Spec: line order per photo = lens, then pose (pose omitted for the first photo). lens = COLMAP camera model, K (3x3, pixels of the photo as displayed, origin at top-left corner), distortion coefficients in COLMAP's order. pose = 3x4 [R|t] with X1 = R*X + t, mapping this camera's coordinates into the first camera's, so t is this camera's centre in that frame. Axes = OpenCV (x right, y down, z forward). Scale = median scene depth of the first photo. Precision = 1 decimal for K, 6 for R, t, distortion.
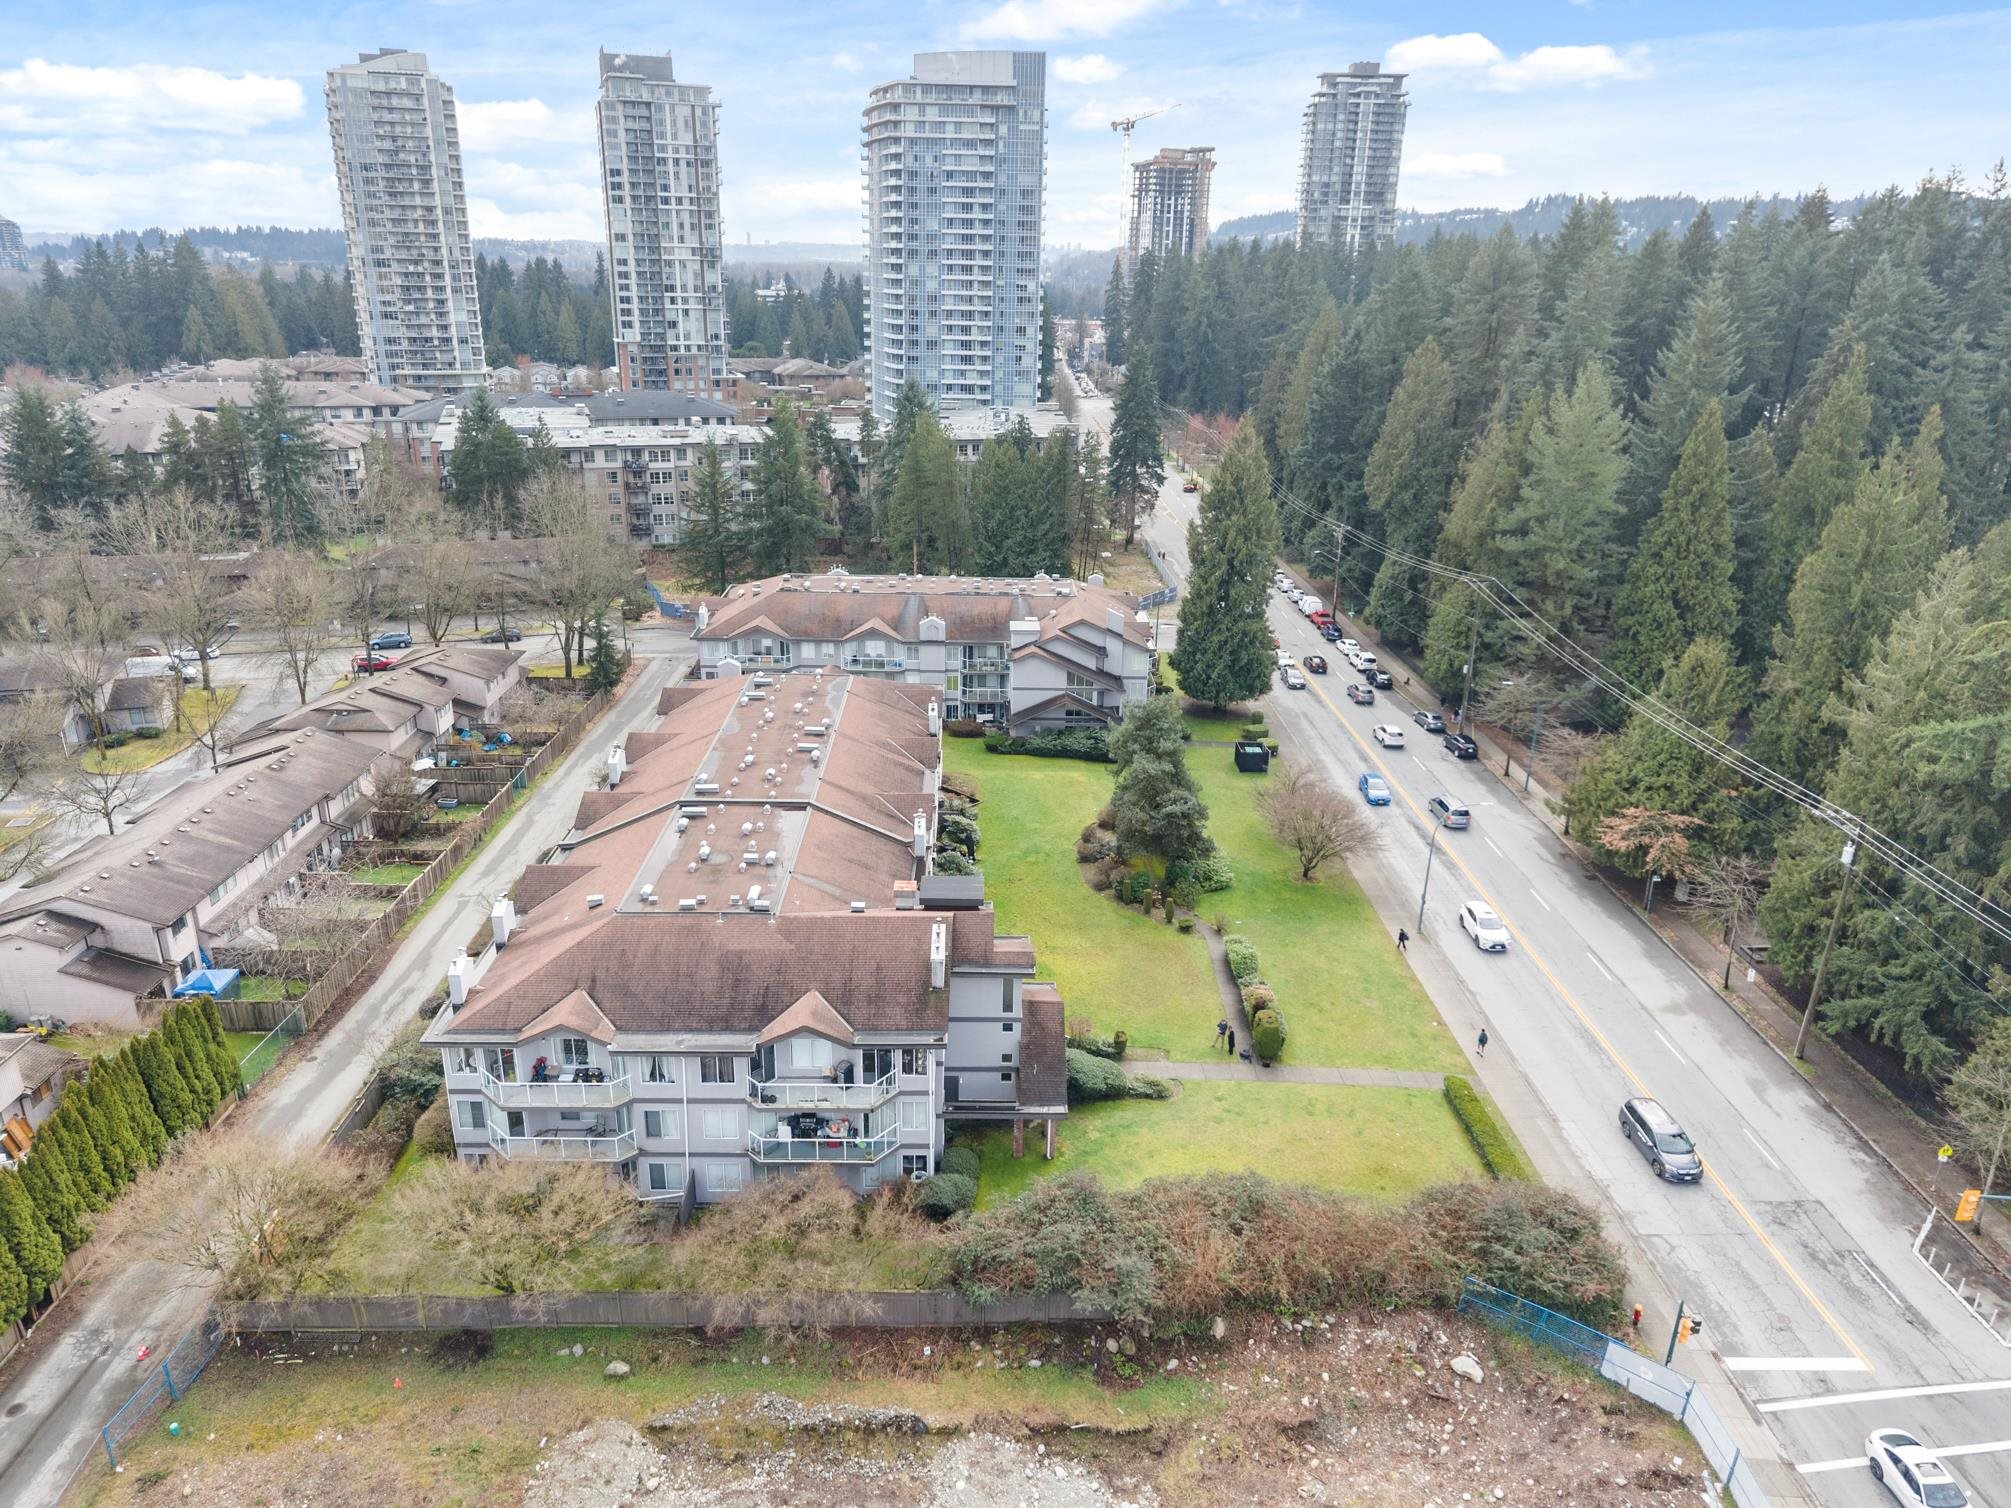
lens RADIAL K [[1327.3, 0, 1005.5], [0, 1327.3, 754.0], [0, 0, 1]] dist [0.012563, -0.007164]
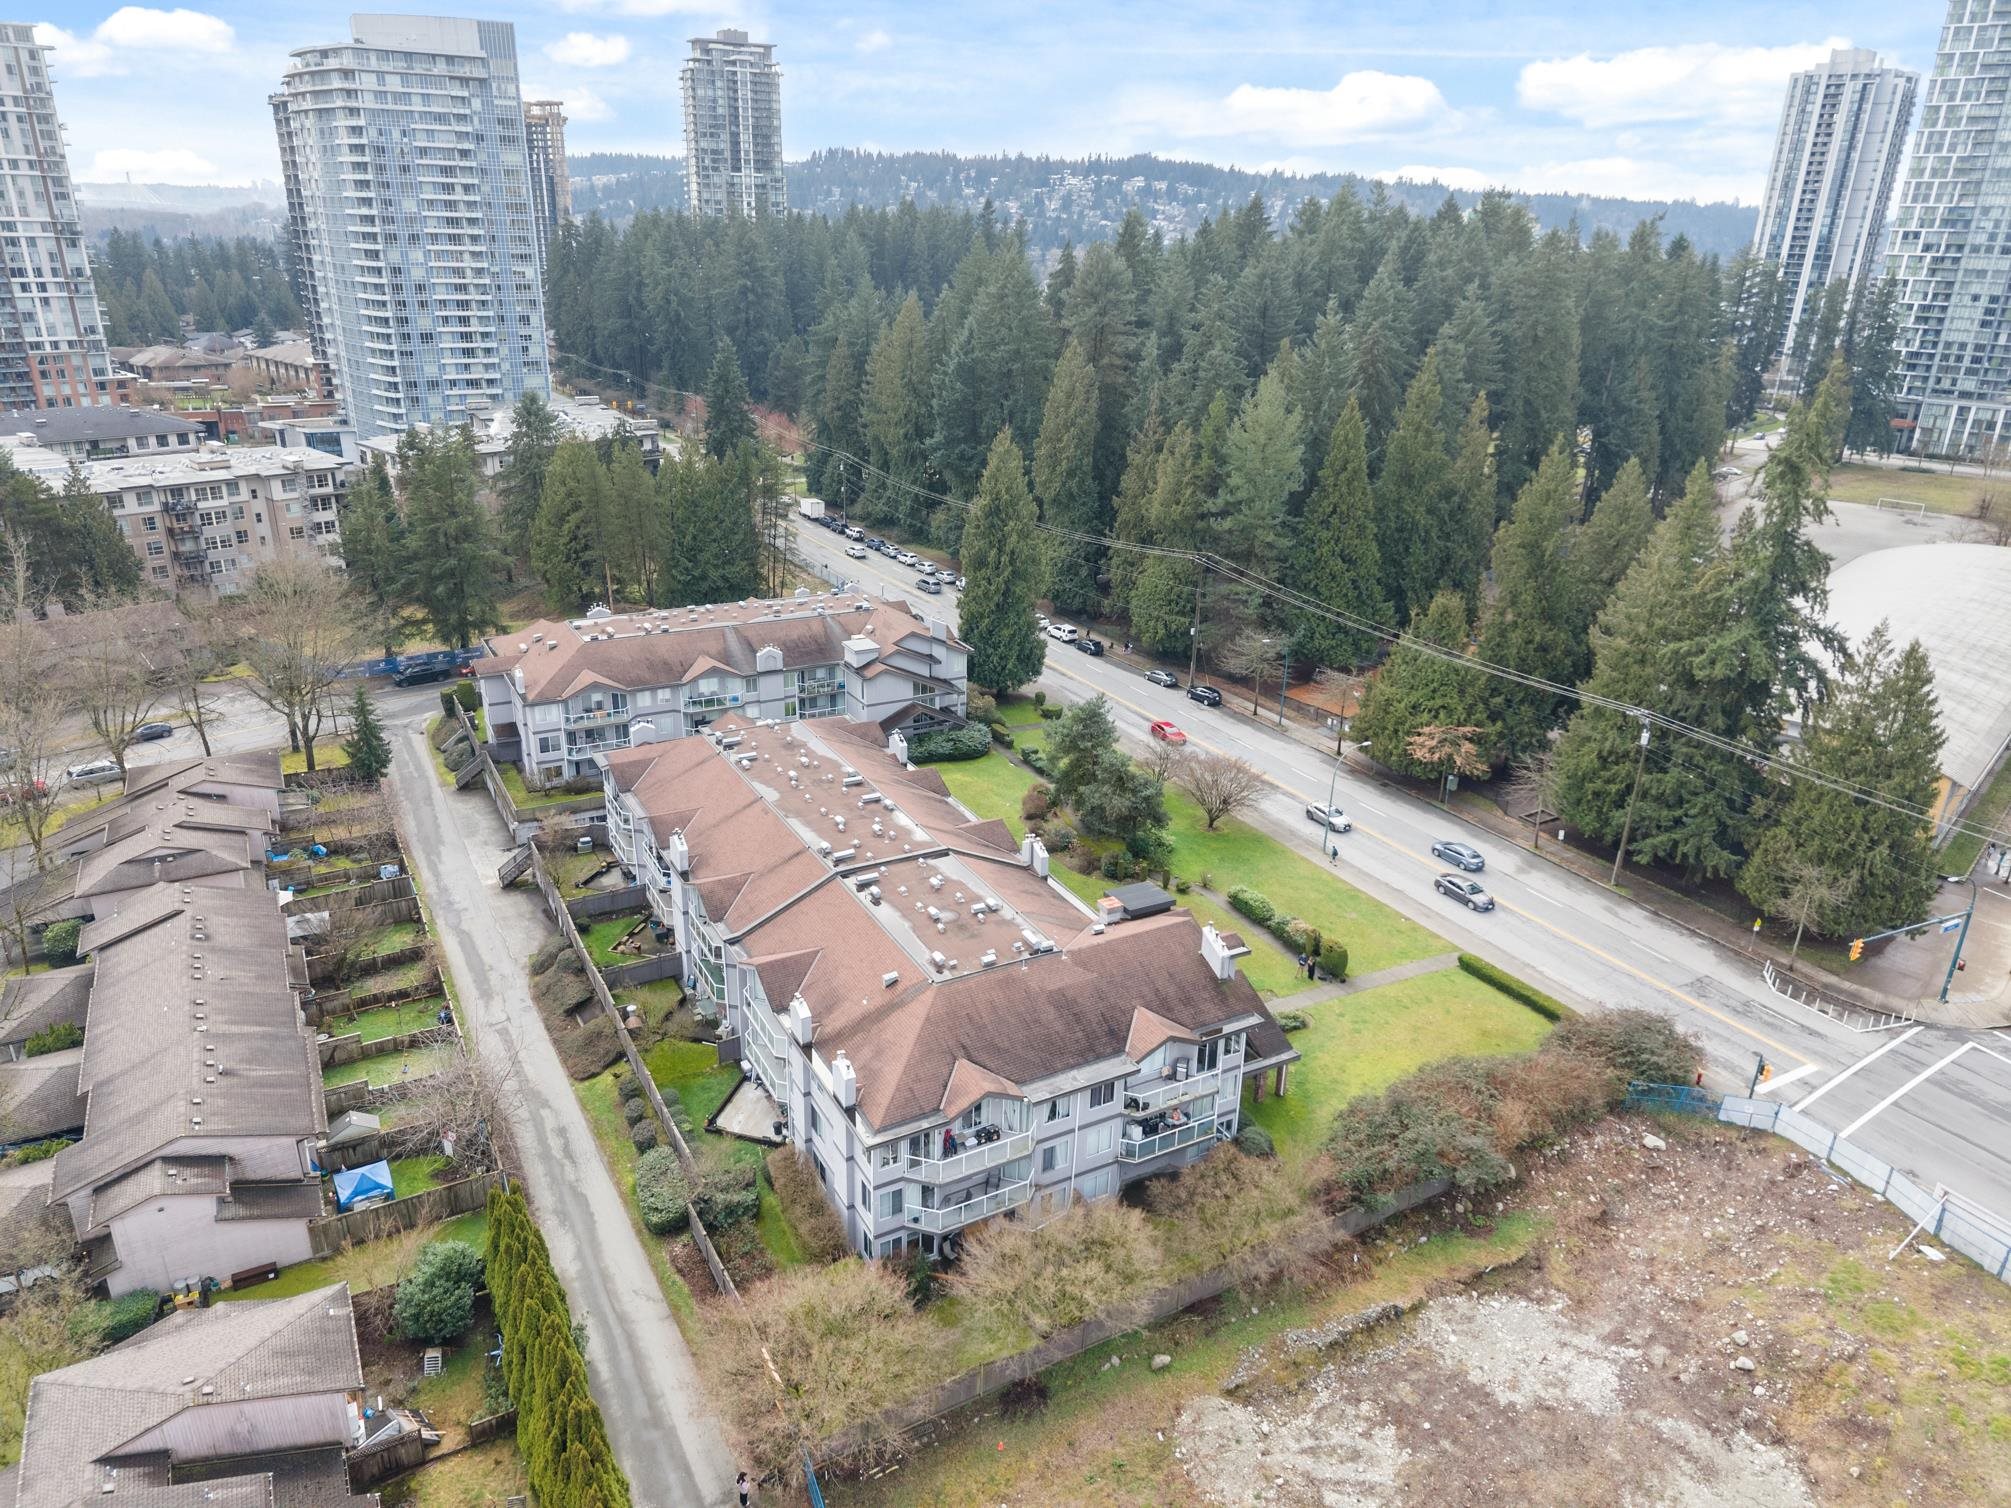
lens RADIAL K [[1327.3, 0, 1005.5], [0, 1327.3, 754.0], [0, 0, 1]] dist [0.012563, -0.007164]
pose [[0.885595, -0.169207, 0.432539, -0.205124], [0.154618, 0.985564, 0.068977, -0.038725], [-0.437966, 0.005793, 0.898973, 0.005914]]
